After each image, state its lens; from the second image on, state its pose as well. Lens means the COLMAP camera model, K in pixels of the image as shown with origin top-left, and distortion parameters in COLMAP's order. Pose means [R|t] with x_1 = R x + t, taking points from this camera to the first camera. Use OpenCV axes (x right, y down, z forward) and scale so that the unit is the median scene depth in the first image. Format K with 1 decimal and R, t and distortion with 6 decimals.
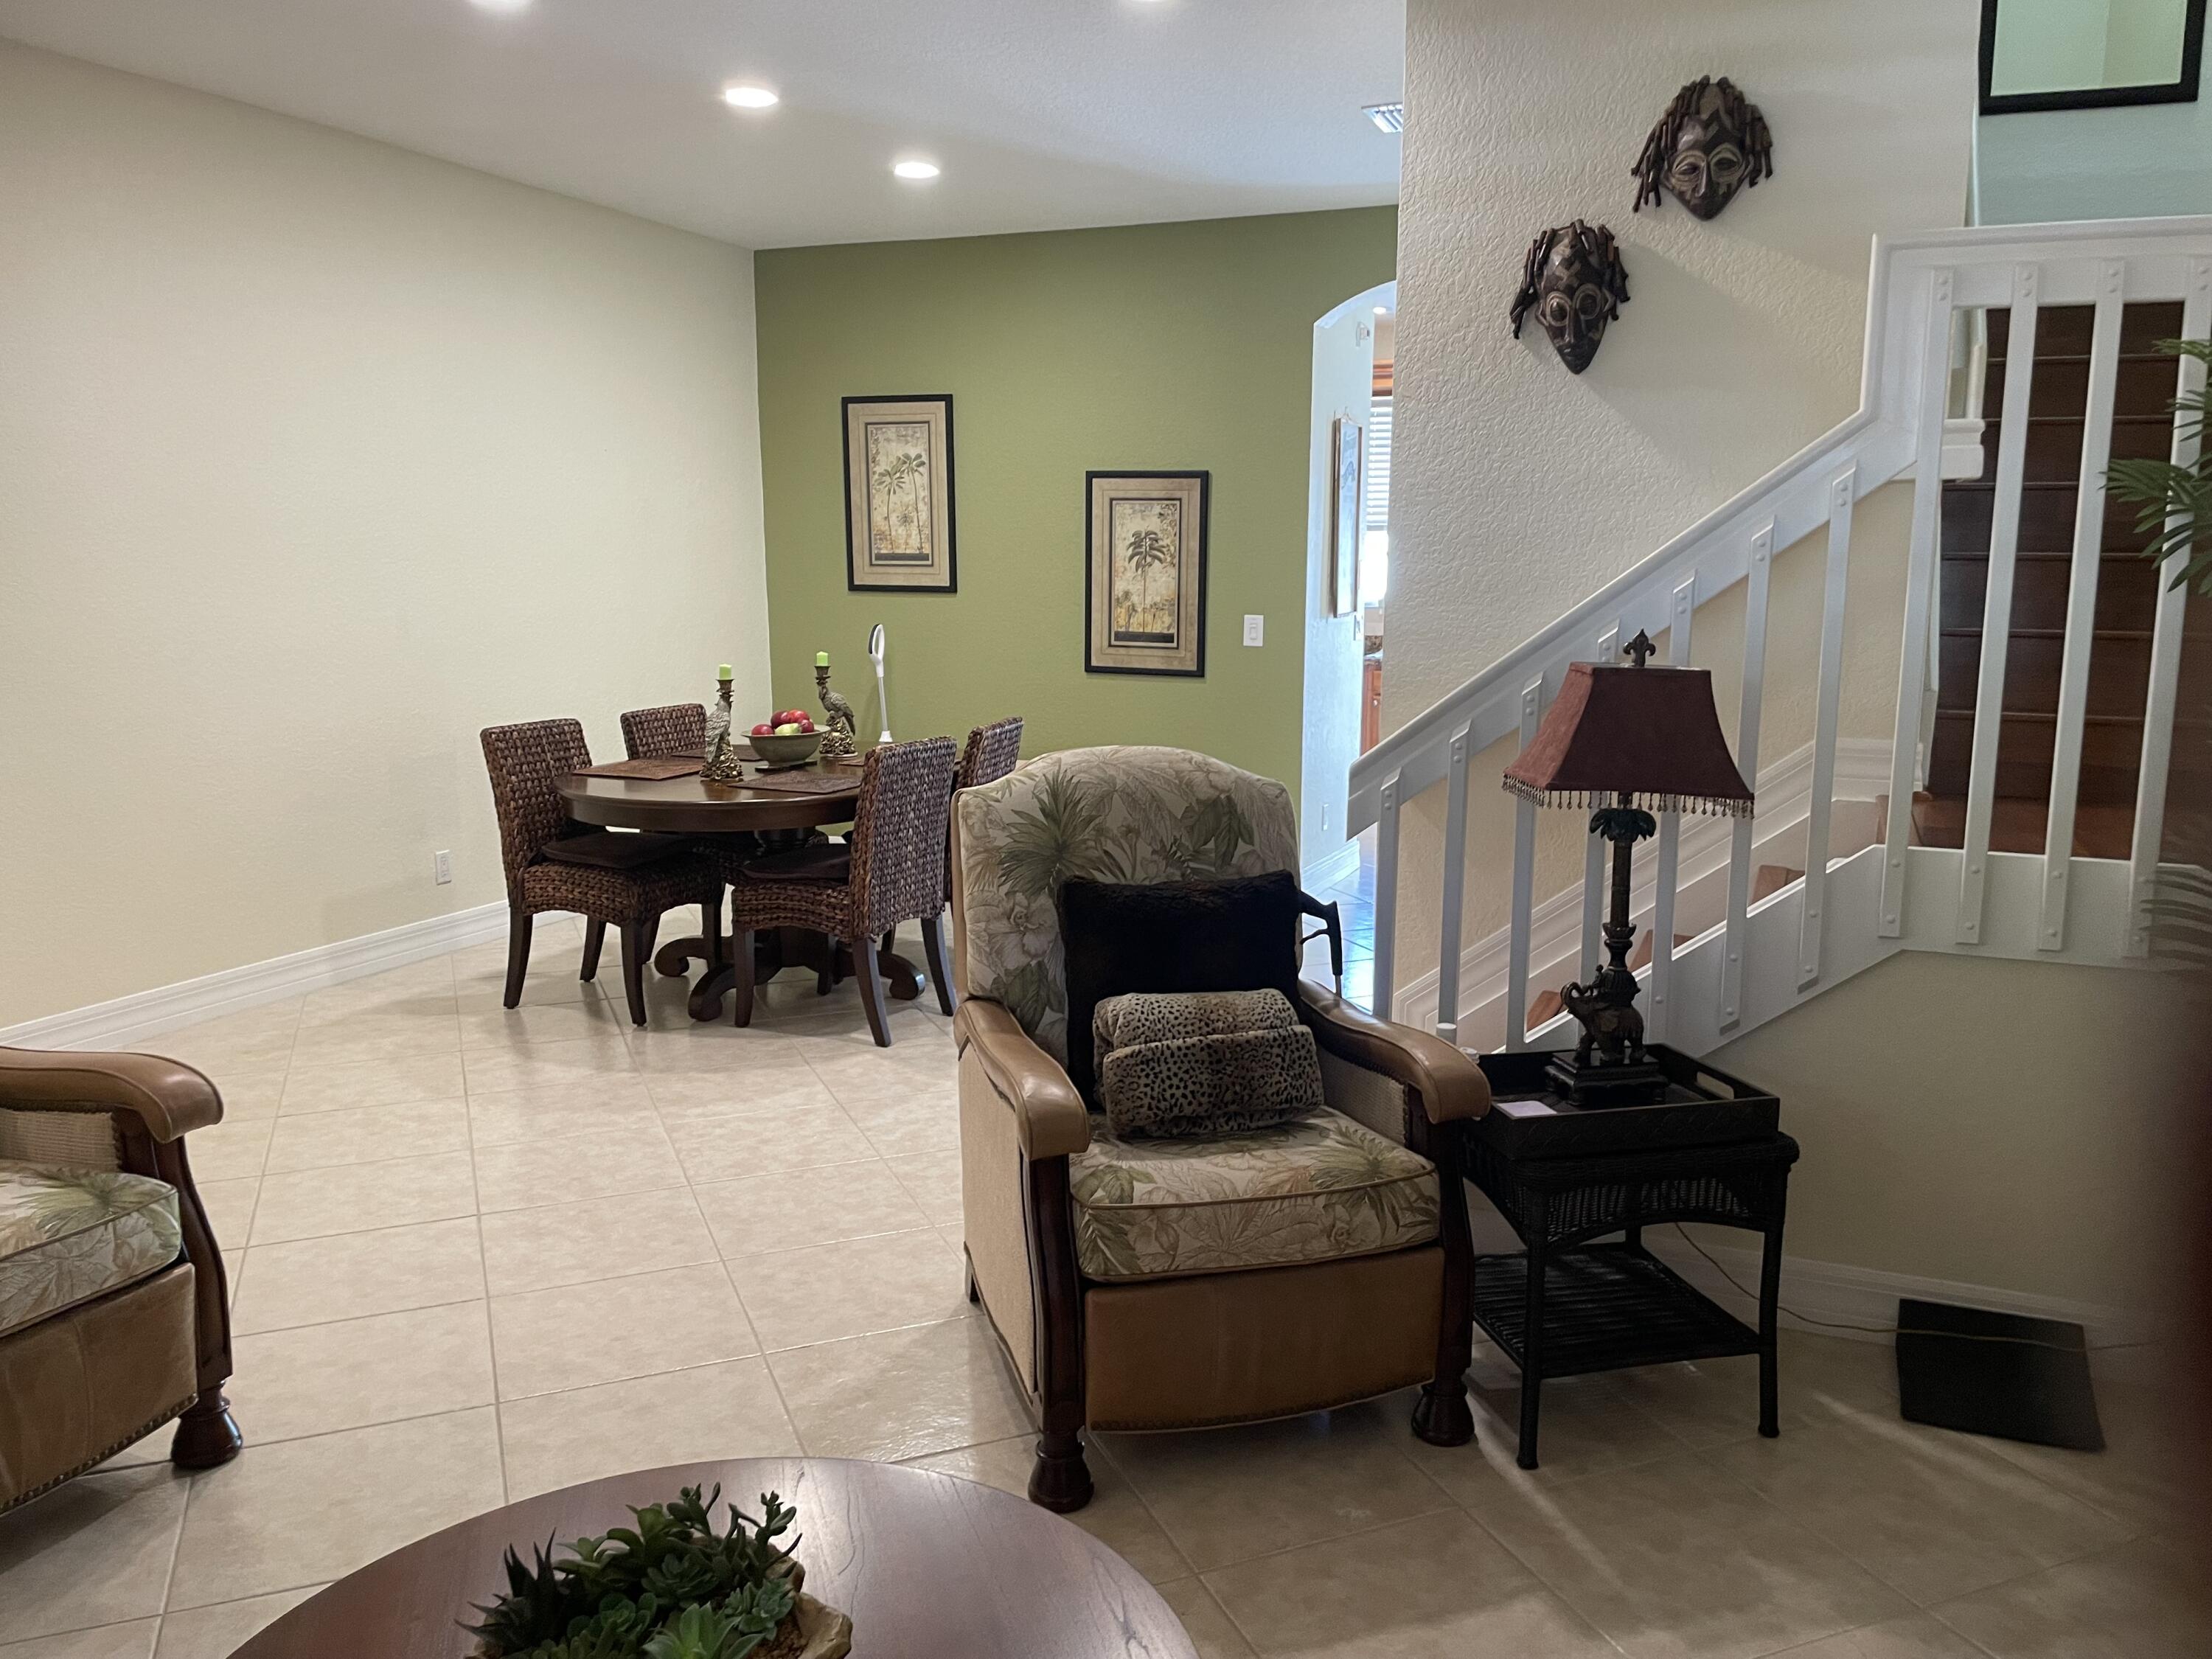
lens RADIAL K [[1677.9, 0, 1117.6], [0, 1677.9, 837.0], [0, 0, 1]] dist [0.128253, -0.187521]
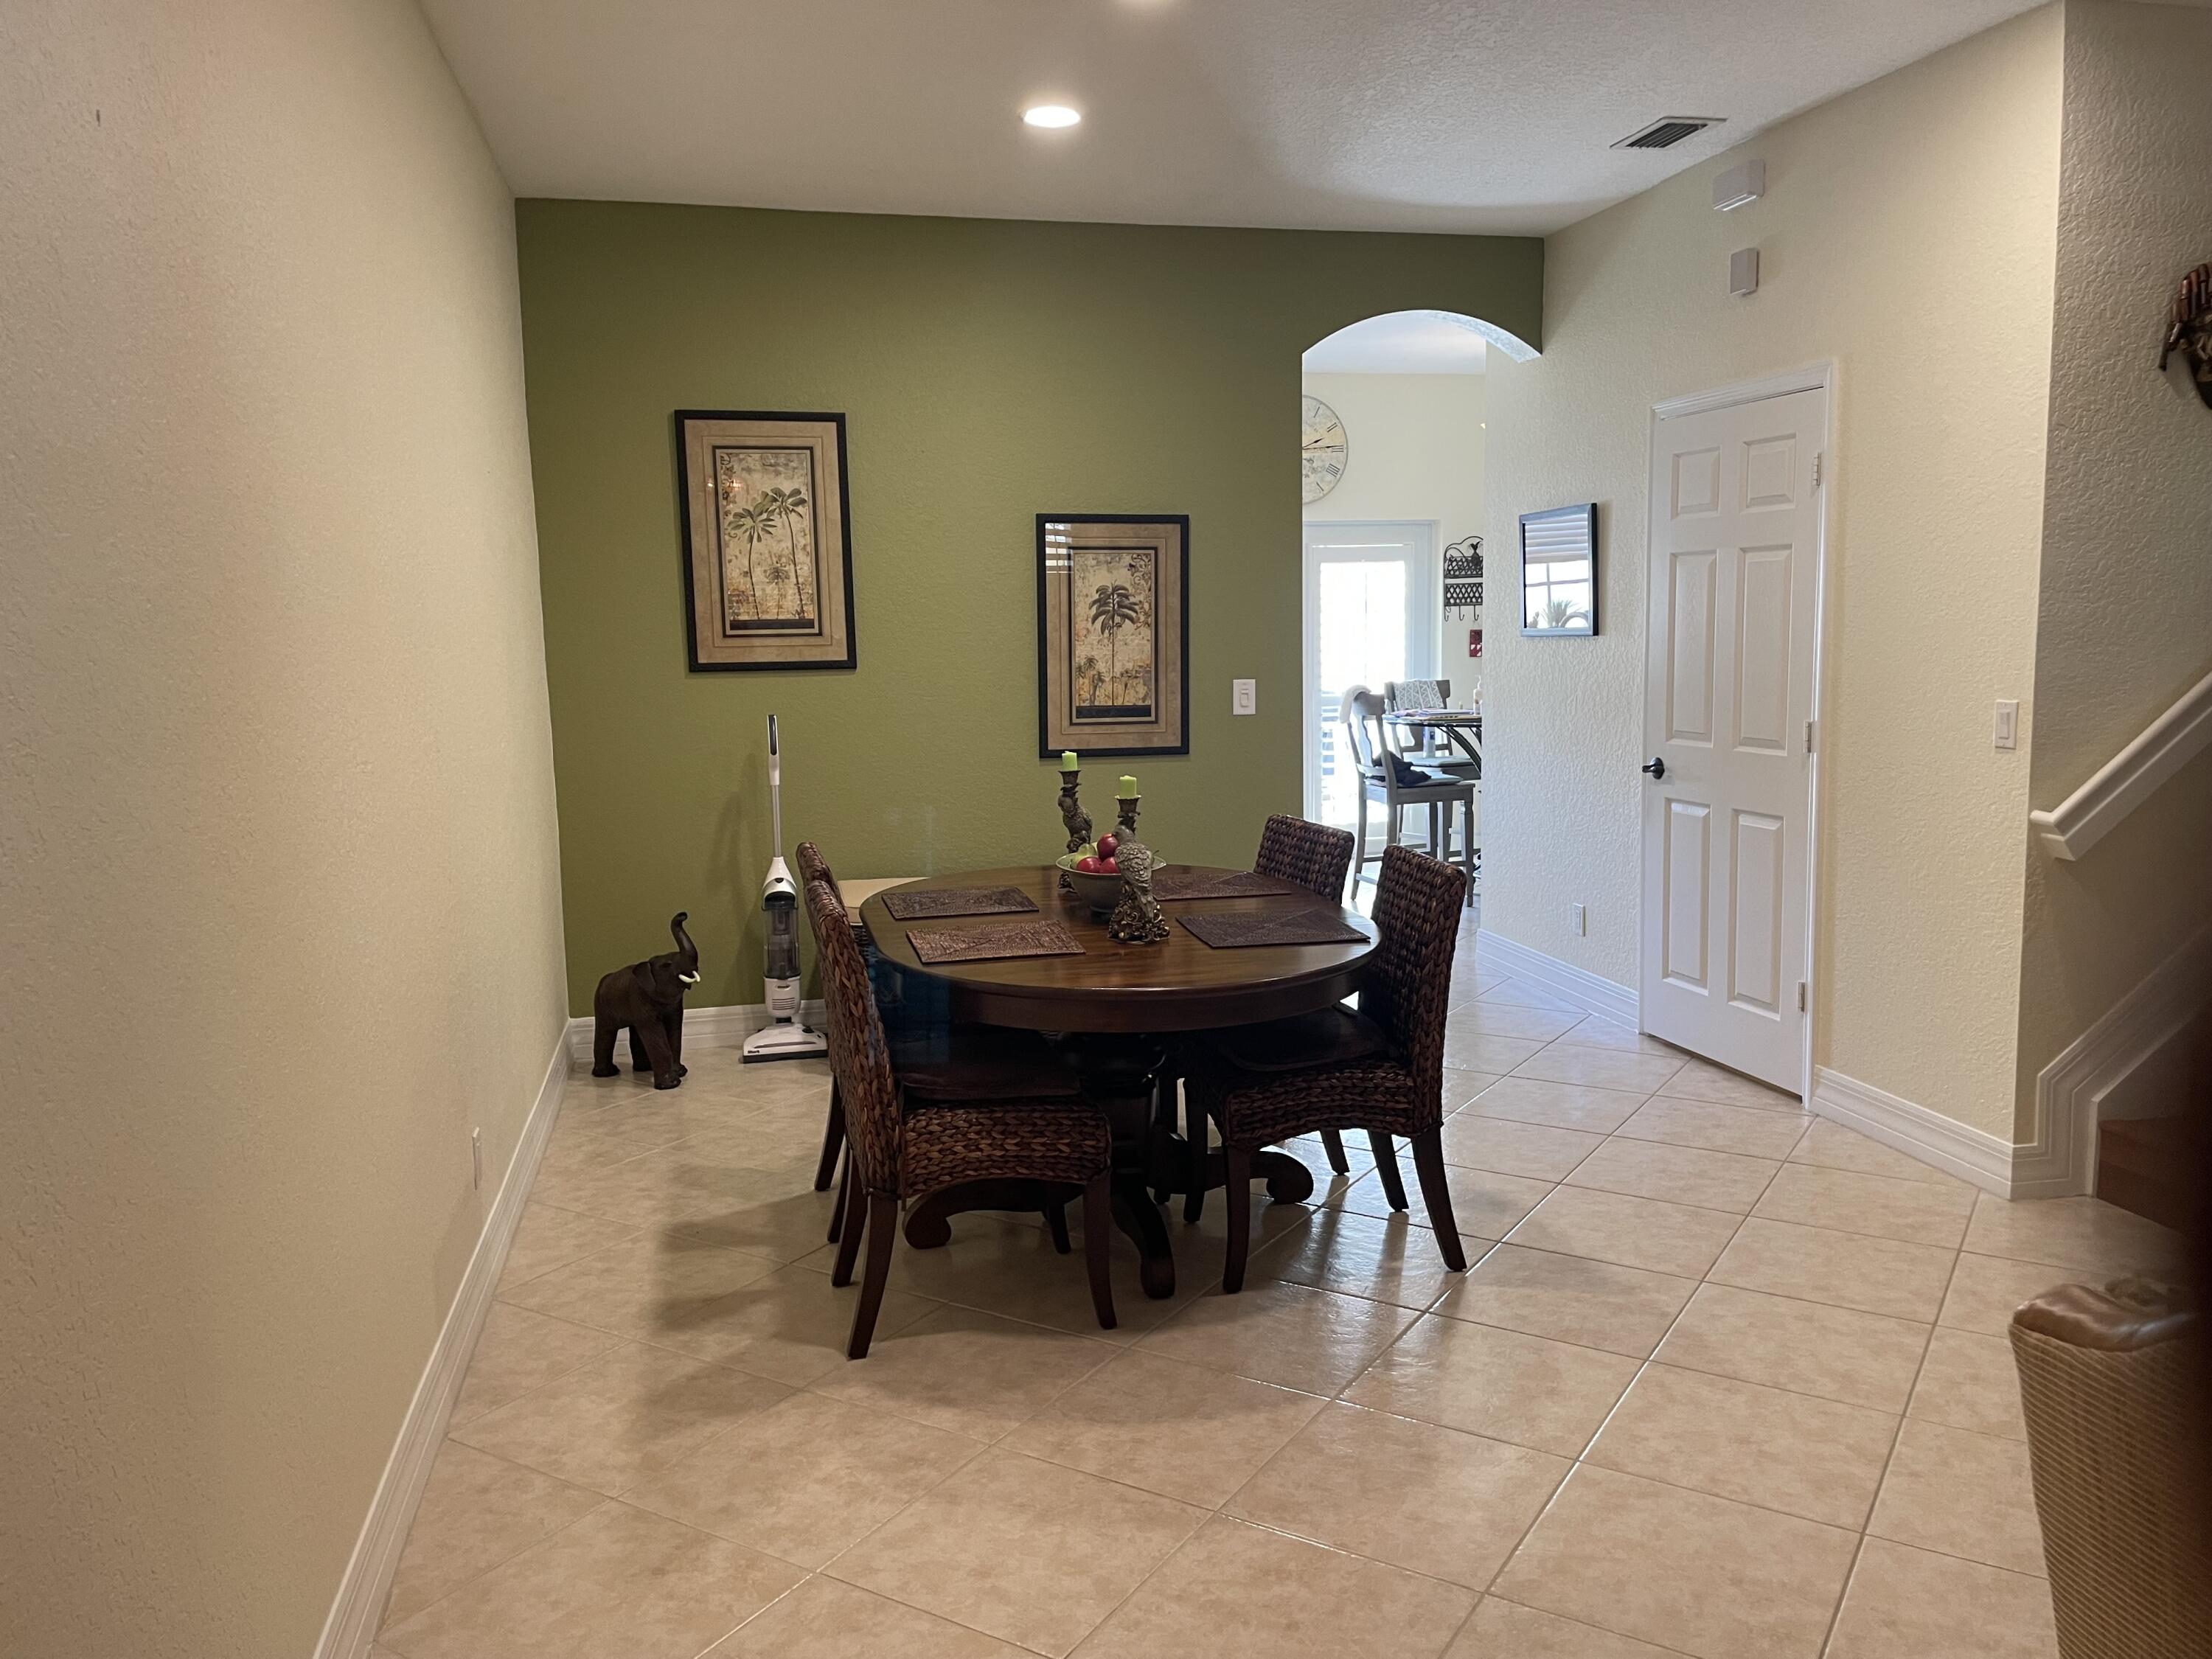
lens RADIAL K [[1685.4, 0, 1111.0], [0, 1685.4, 803.9], [0, 0, 1]] dist [0.126026, -0.185519]
pose [[0.806268, -0.086637, 0.585172, -0.476636], [0.118309, 0.992848, -0.016015, -0.059595], [-0.579599, 0.082143, 0.810751, 0.323097]]
